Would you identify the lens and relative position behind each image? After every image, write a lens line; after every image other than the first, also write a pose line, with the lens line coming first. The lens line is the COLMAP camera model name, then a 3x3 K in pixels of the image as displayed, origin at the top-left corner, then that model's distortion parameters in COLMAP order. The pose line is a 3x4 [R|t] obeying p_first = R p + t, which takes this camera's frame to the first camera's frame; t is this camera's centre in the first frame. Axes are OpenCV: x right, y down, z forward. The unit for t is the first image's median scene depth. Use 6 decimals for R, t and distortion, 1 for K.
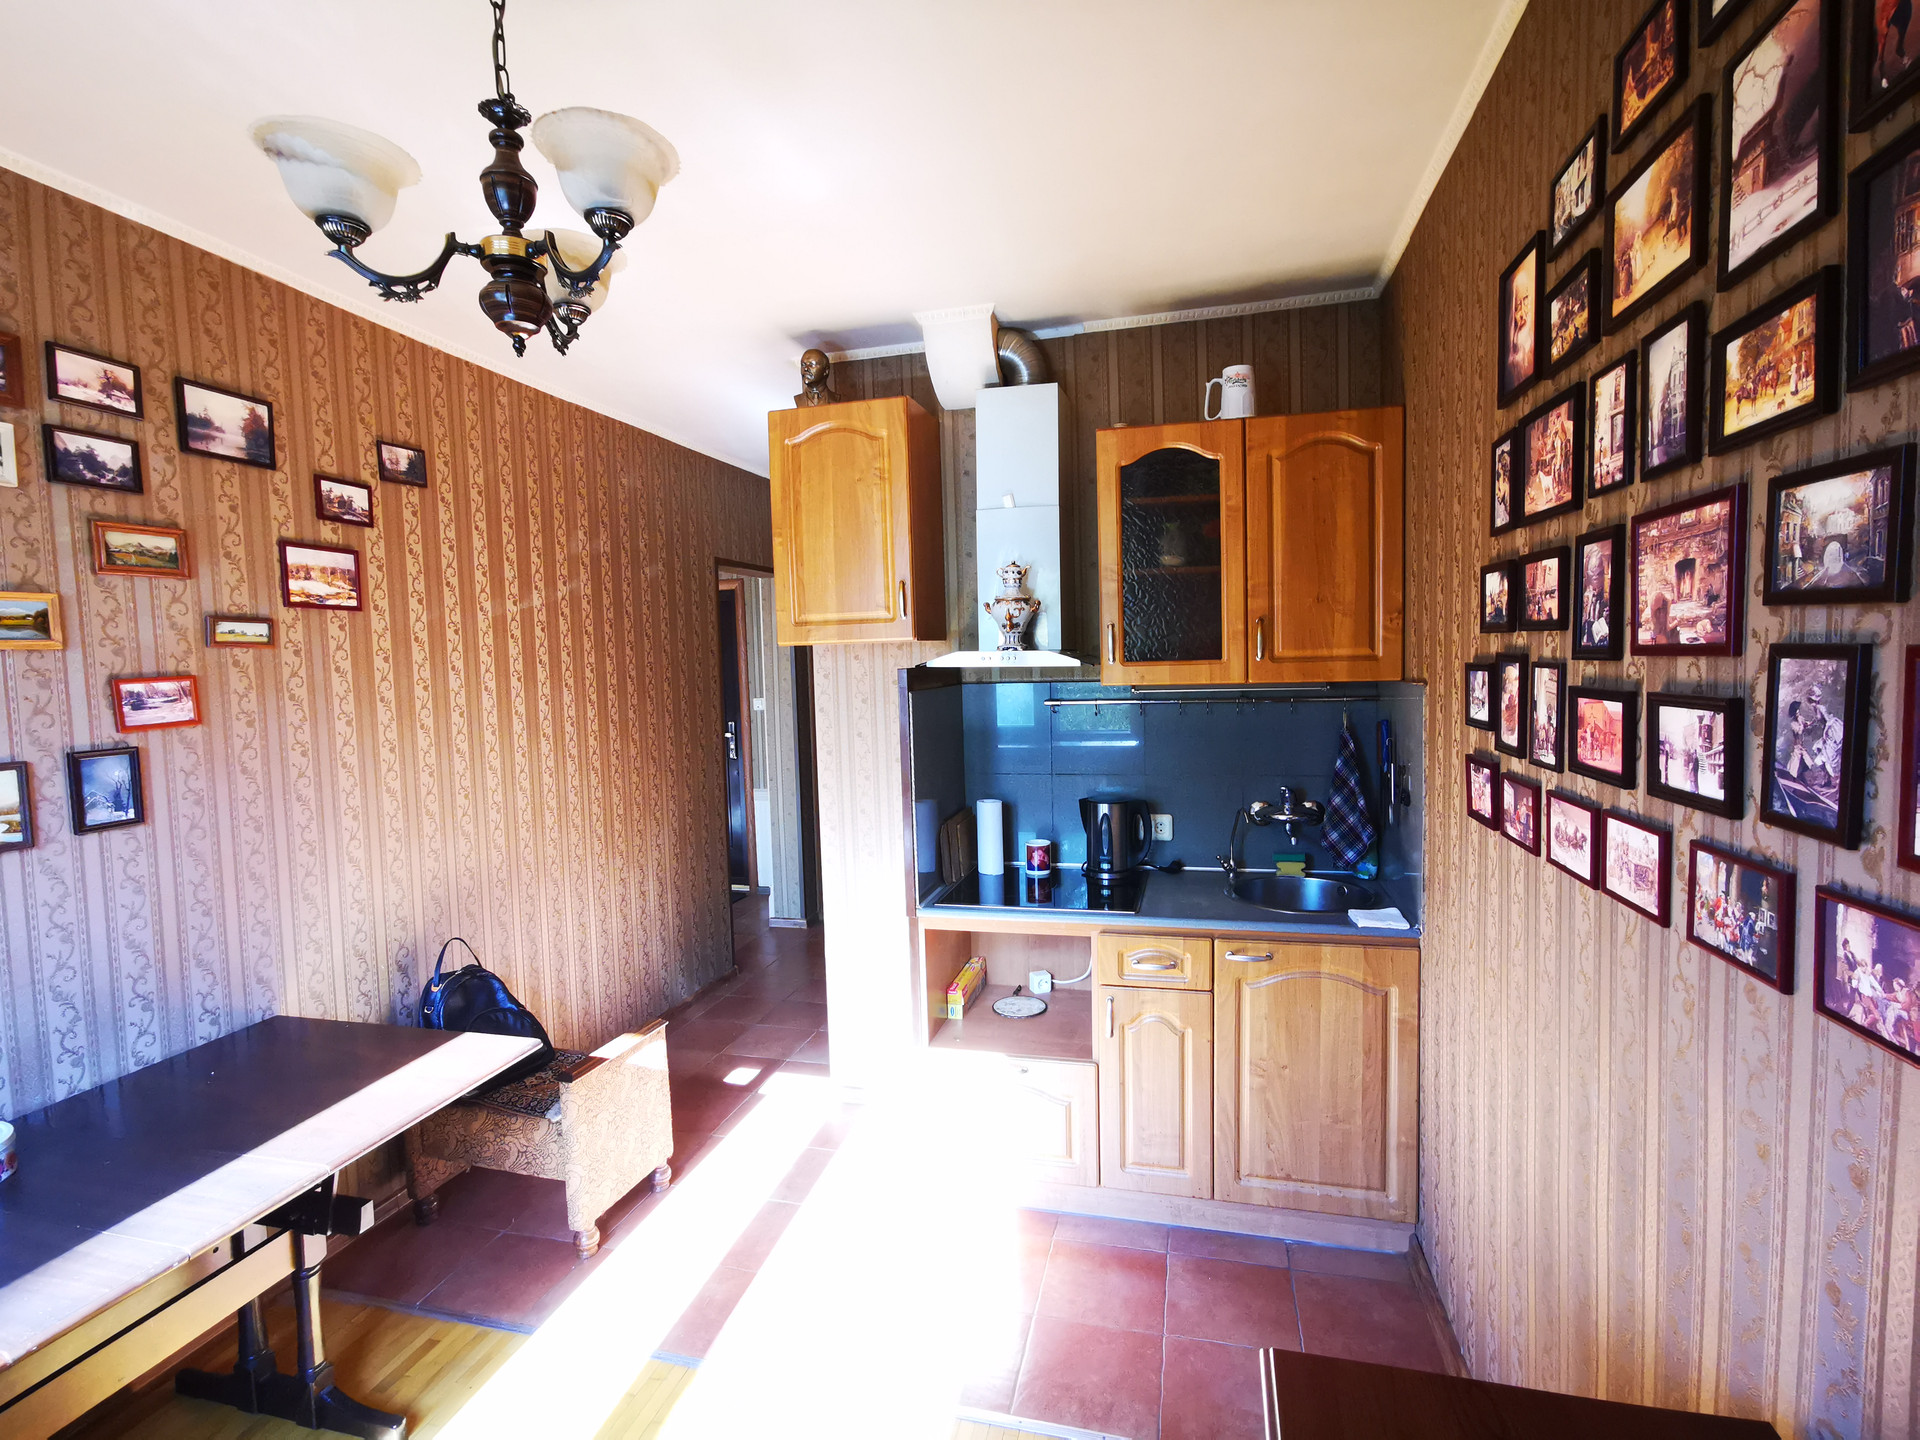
lens RADIAL K [[923.1, 0, 960.0], [0, 923.1, 720.0], [0, 0, 1]] dist [-0.041716, 0.034933]
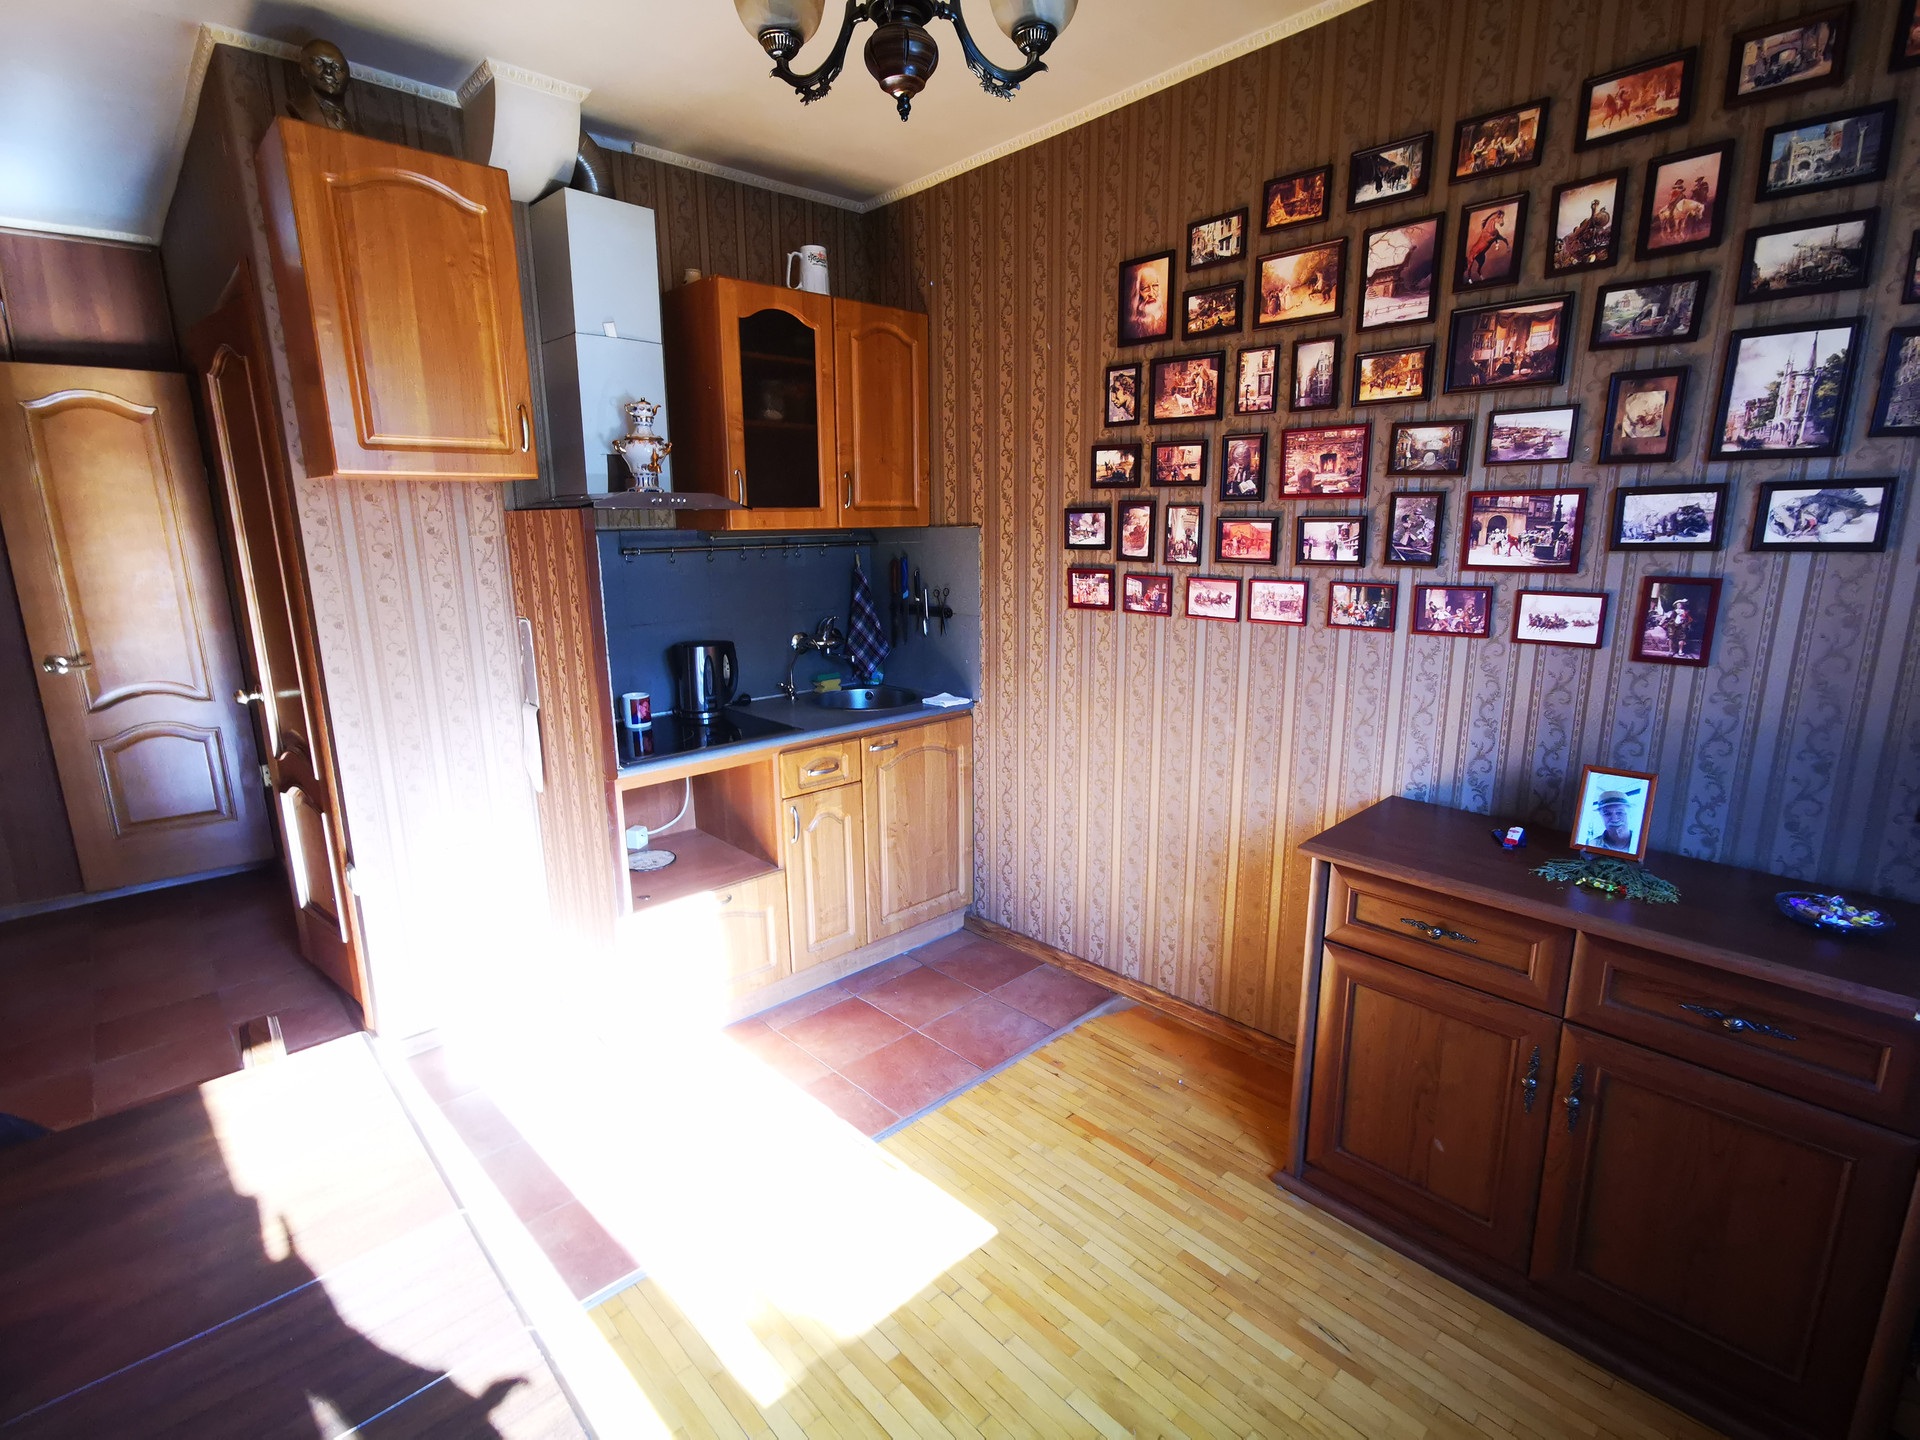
lens RADIAL K [[932.1, 0, 960.0], [0, 932.1, 720.0], [0, 0, 1]] dist [-0.046349, 0.046231]
pose [[0.533210, -0.159773, 0.830759, -0.780271], [0.051761, 0.986325, 0.156470, 0.030098], [-0.844398, -0.040431, 0.534188, 0.254967]]
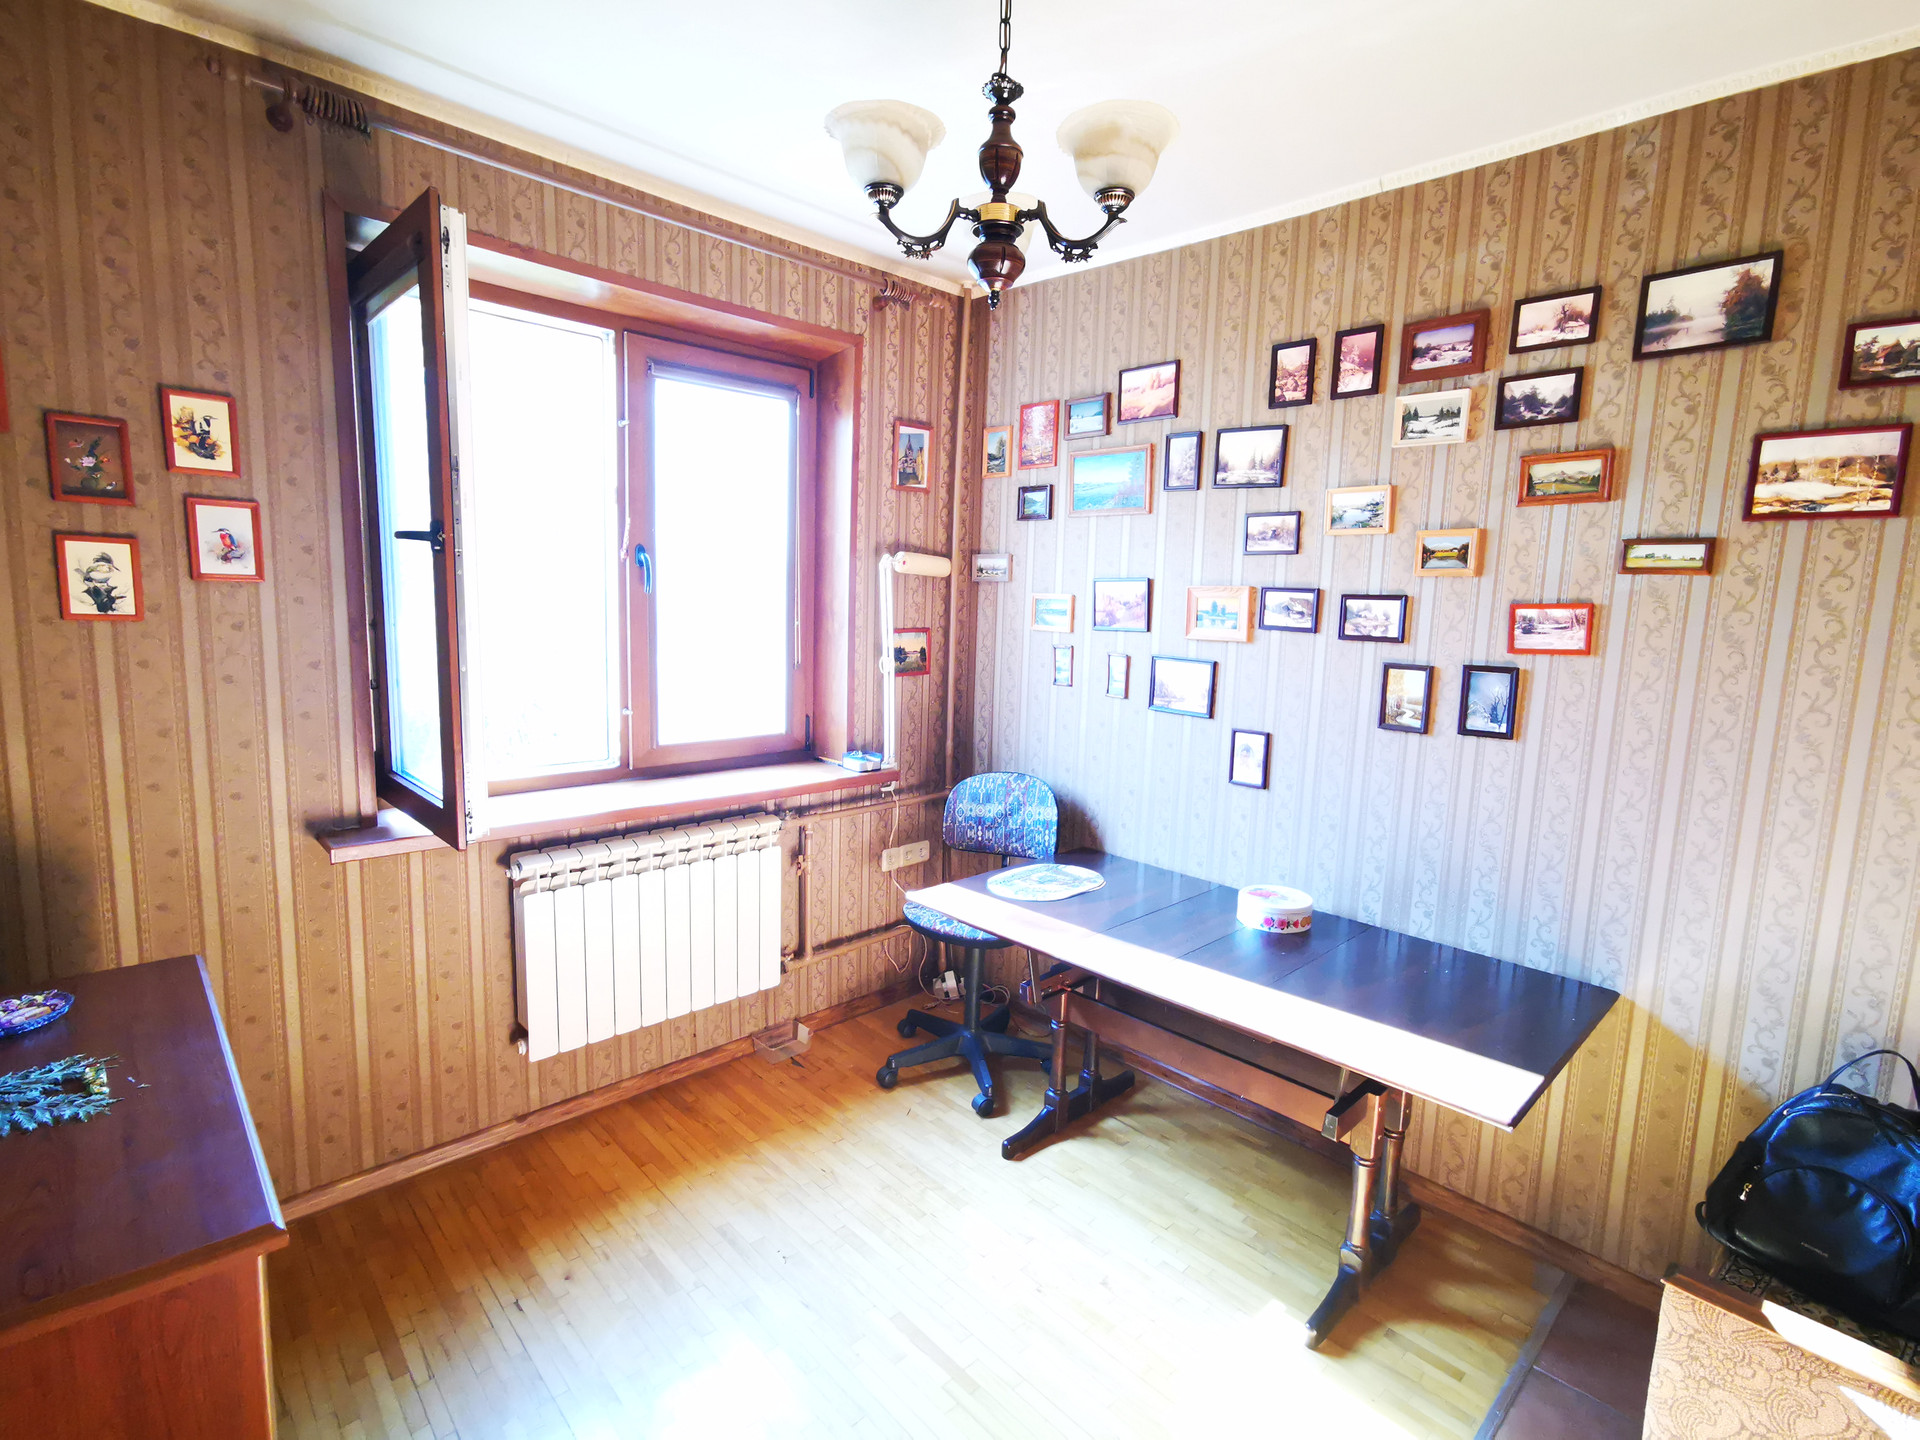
lens RADIAL K [[923.1, 0, 960.0], [0, 923.1, 720.0], [0, 0, 1]] dist [-0.041716, 0.034933]
pose [[-0.523620, 0.123931, -0.842890, 0.337120], [-0.072897, 0.979217, 0.189260, -0.063544], [0.848828, 0.160545, -0.503703, 0.960589]]
